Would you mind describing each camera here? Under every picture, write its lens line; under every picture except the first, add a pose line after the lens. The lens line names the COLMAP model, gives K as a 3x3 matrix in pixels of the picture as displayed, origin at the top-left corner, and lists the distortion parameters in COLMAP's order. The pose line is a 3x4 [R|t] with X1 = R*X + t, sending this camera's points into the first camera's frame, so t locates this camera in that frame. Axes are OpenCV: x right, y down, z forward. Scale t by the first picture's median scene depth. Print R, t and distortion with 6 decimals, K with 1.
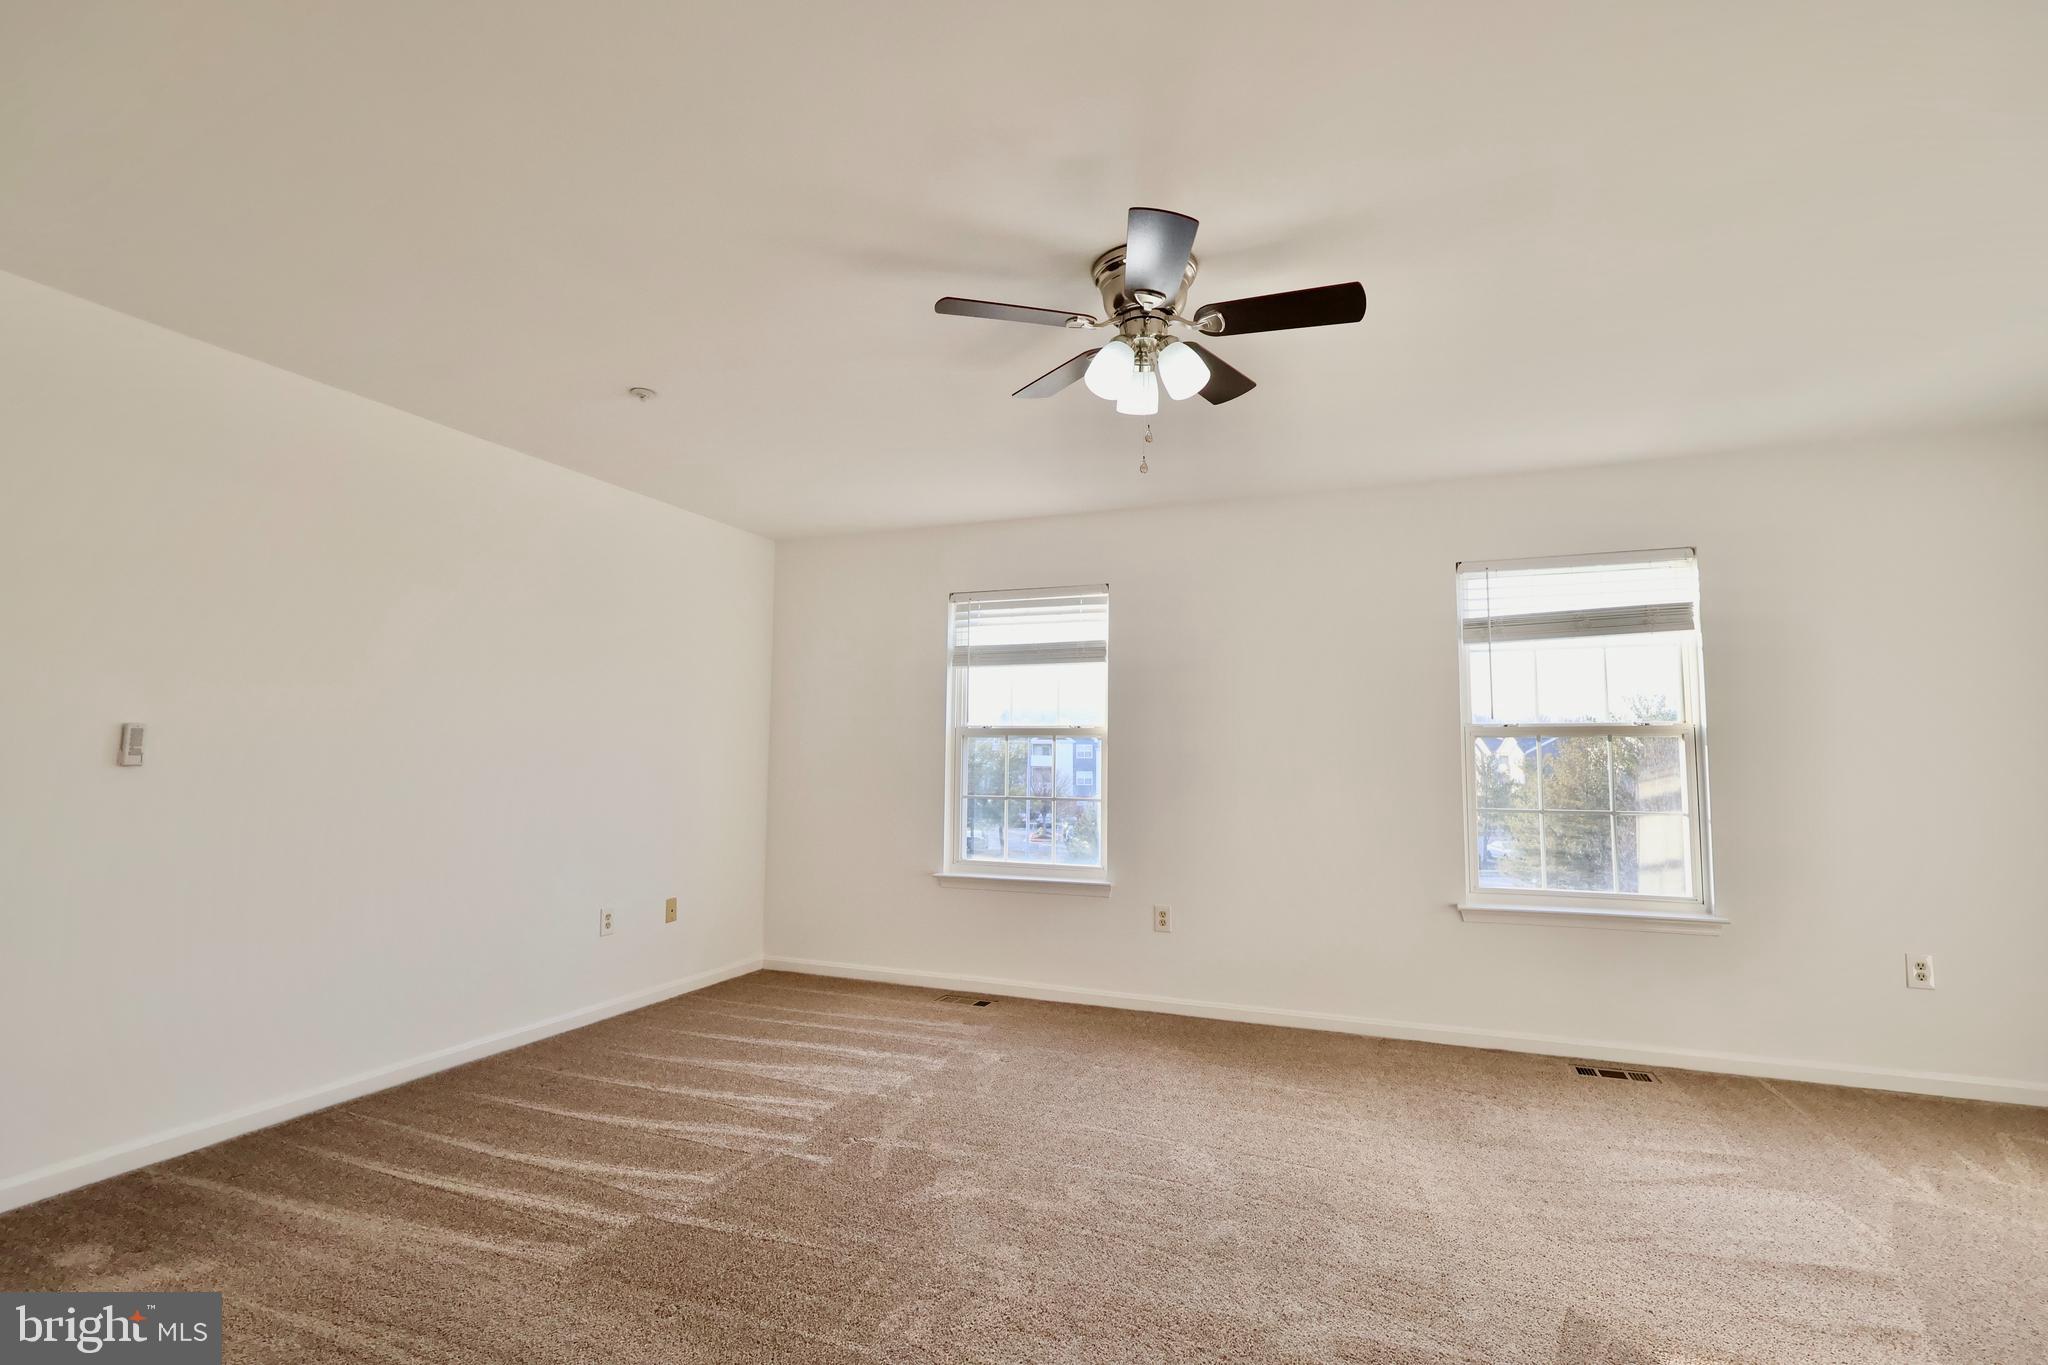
lens RADIAL K [[939.3, 0, 1024.0], [0, 939.3, 682.5], [0, 0, 1]] dist [-0.006608, 0.001117]
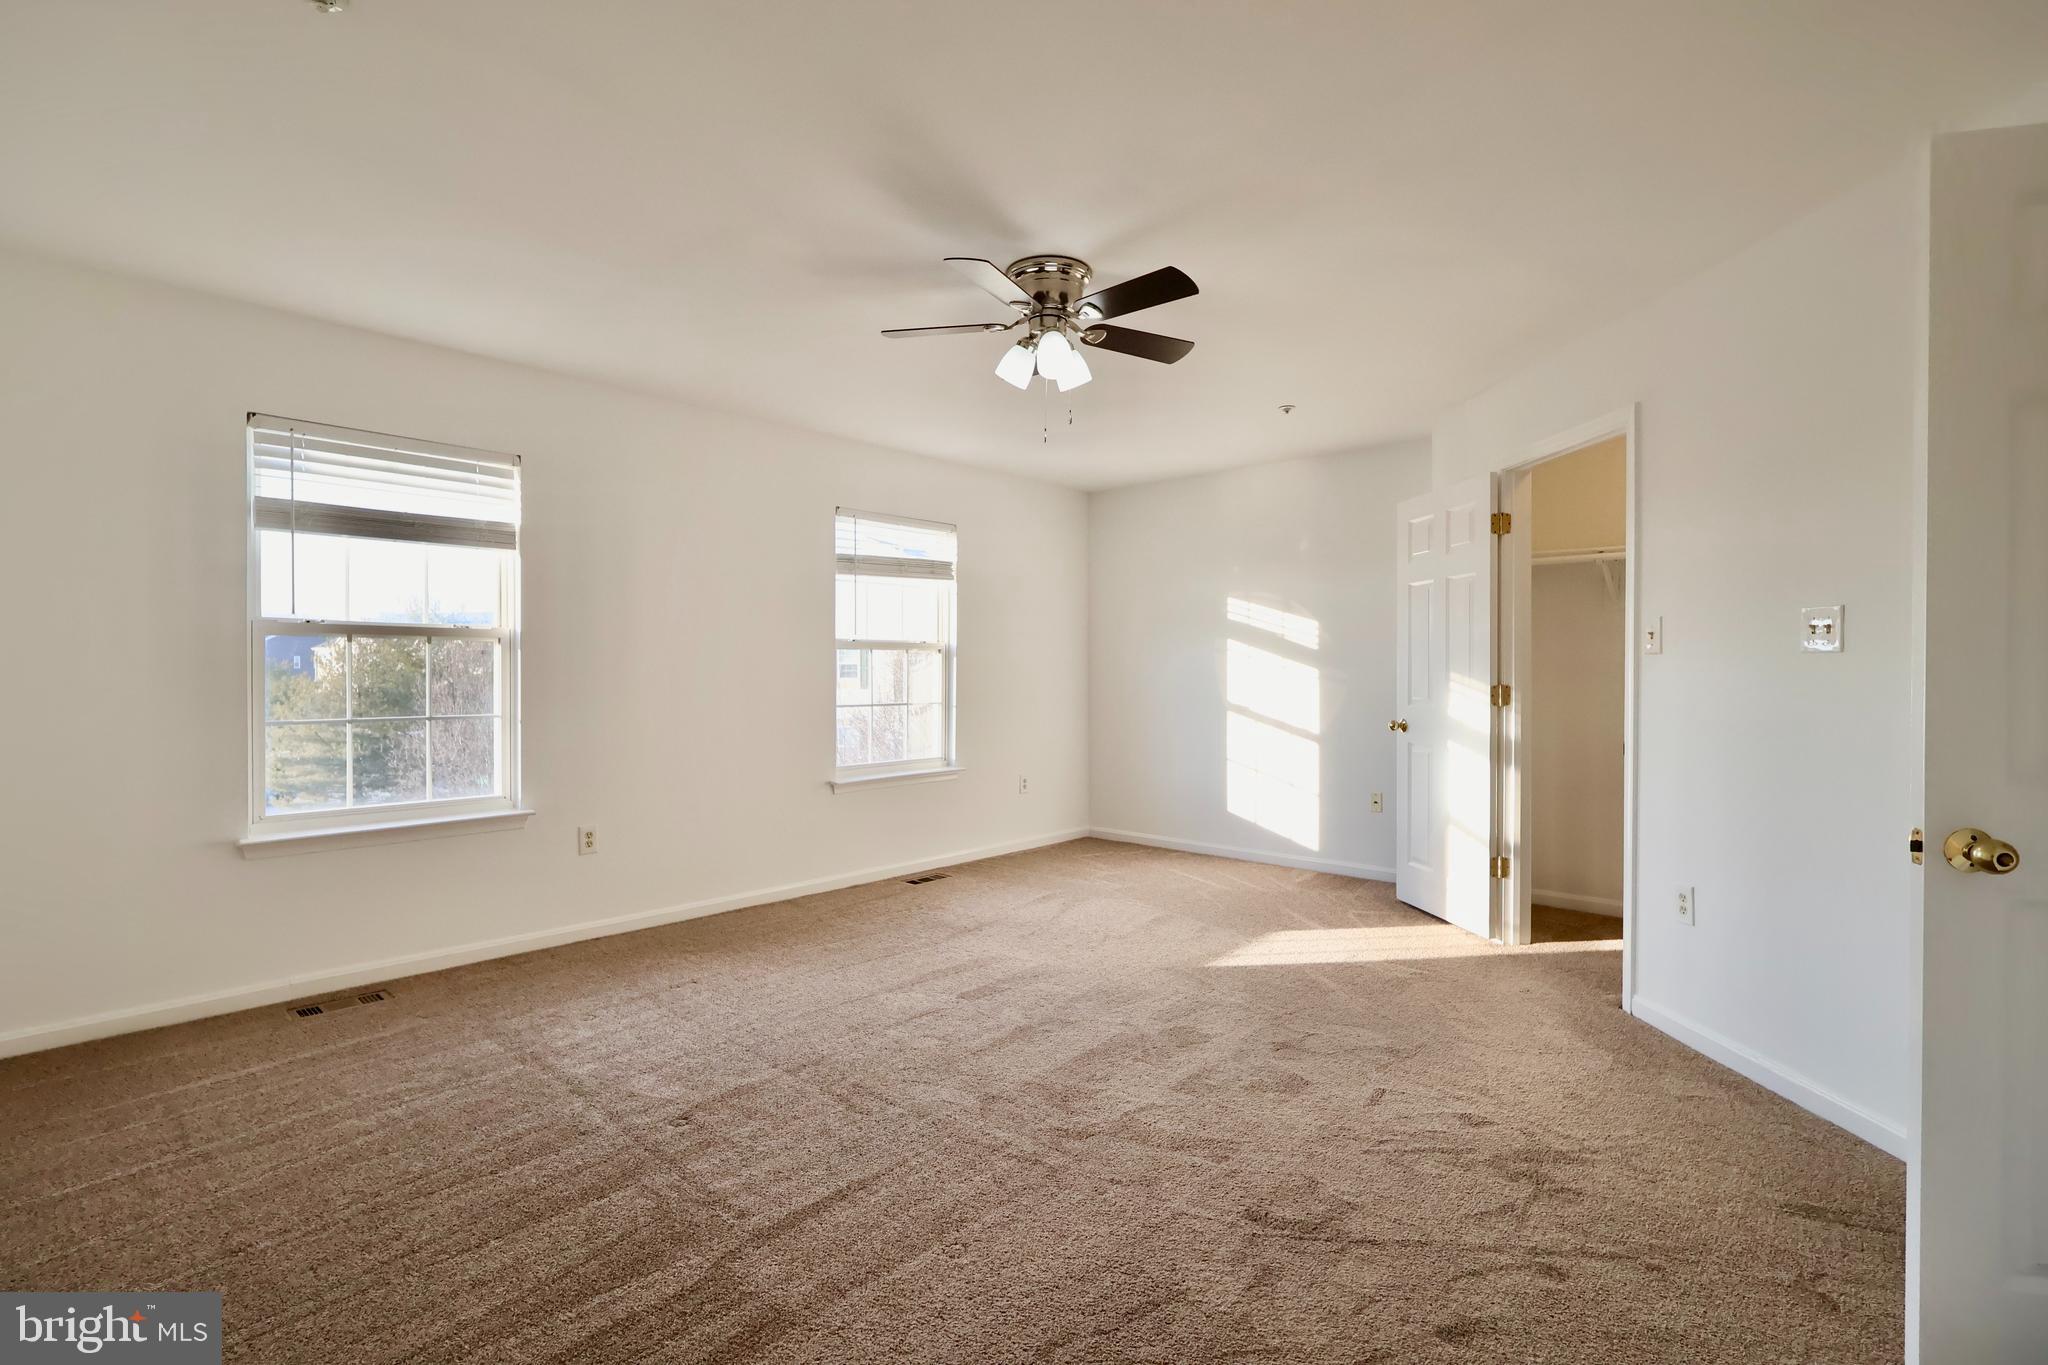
lens RADIAL K [[939.3, 0, 1024.0], [0, 939.3, 682.5], [0, 0, 1]] dist [-0.006608, 0.001117]
pose [[0.355845, -0.020371, 0.934323, -0.554057], [-0.078156, 0.995611, 0.051474, 0.017496], [-0.931271, -0.091340, 0.352692, 0.292530]]
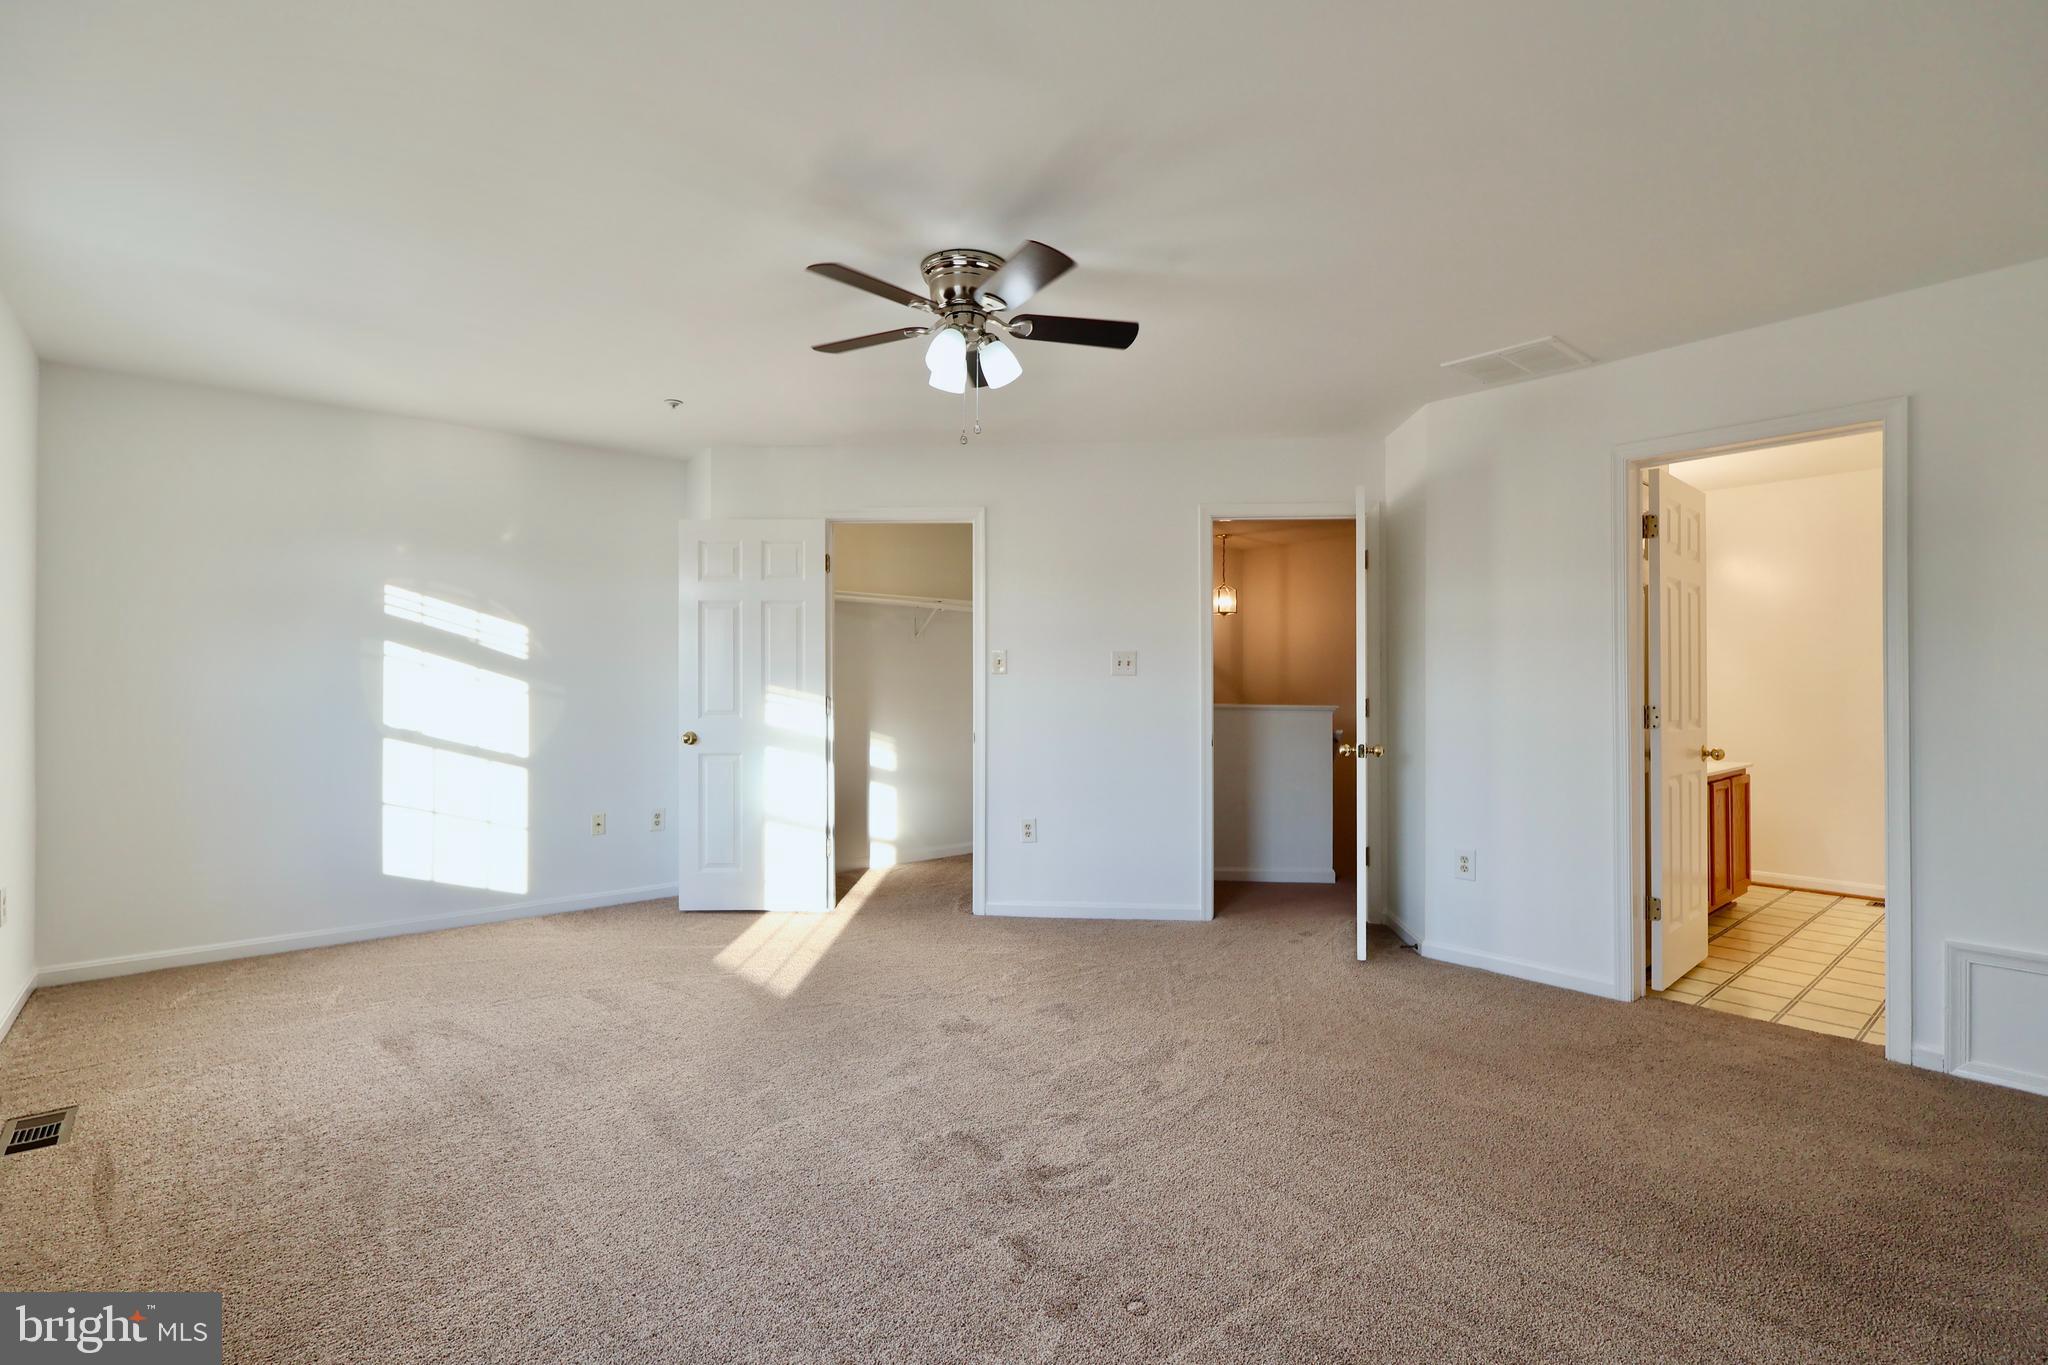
lens RADIAL K [[939.3, 0, 1024.0], [0, 939.3, 682.5], [0, 0, 1]] dist [-0.006608, 0.001117]
pose [[-0.882628, -0.008323, 0.469998, -0.261395], [-0.049592, 0.995912, -0.075495, 0.086036], [-0.467448, -0.089942, -0.879433, 1.040943]]
